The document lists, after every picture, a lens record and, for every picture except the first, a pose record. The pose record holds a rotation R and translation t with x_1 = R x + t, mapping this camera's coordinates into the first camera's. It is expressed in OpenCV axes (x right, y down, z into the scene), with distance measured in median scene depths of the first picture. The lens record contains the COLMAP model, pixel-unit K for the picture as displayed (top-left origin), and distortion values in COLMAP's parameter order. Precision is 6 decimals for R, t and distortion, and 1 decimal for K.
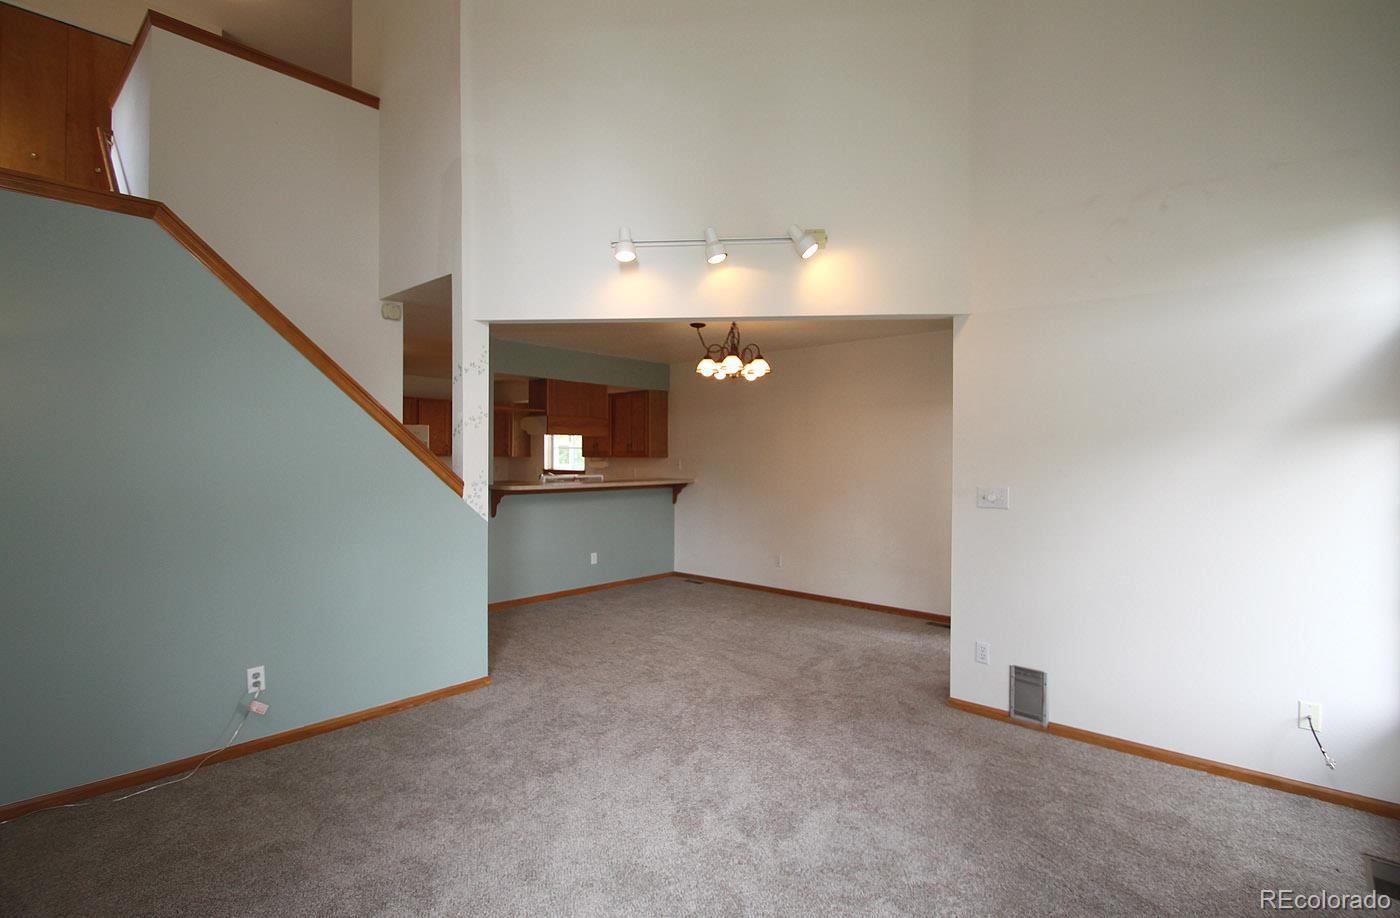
lens RADIAL K [[670.0, 0, 706.4], [0, 670.0, 462.4], [0, 0, 1]] dist [0.019592, -0.024340]
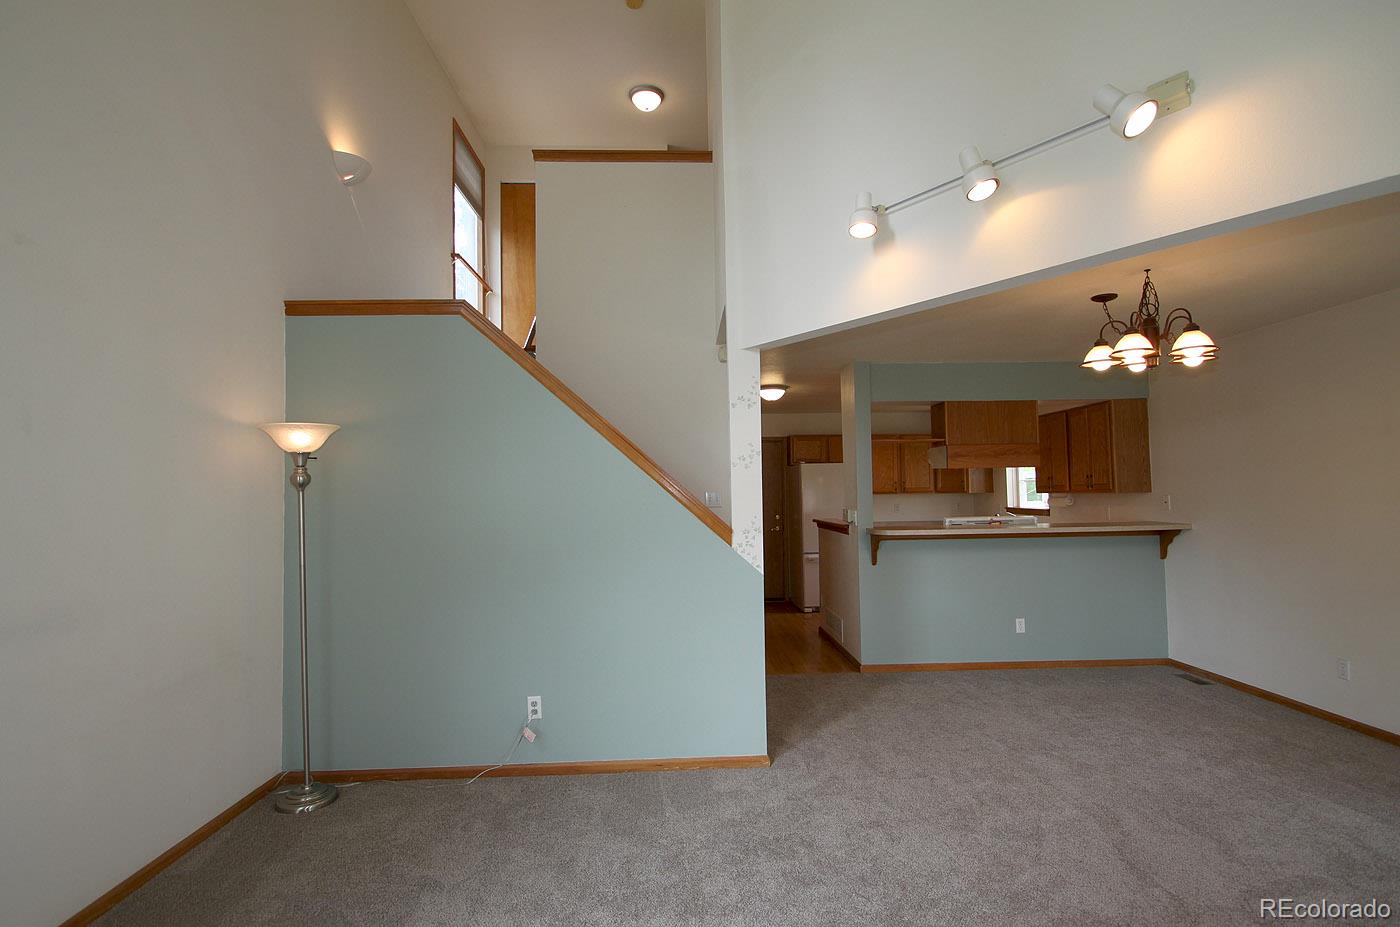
lens RADIAL K [[674.3, 0, 702.2], [0, 674.3, 462.3], [0, 0, 1]] dist [0.014032, -0.020010]
pose [[0.685576, -0.048556, -0.726380, 0.220657], [0.012423, 0.998408, -0.055016, -0.008709], [0.727895, 0.028694, 0.685088, 0.279270]]
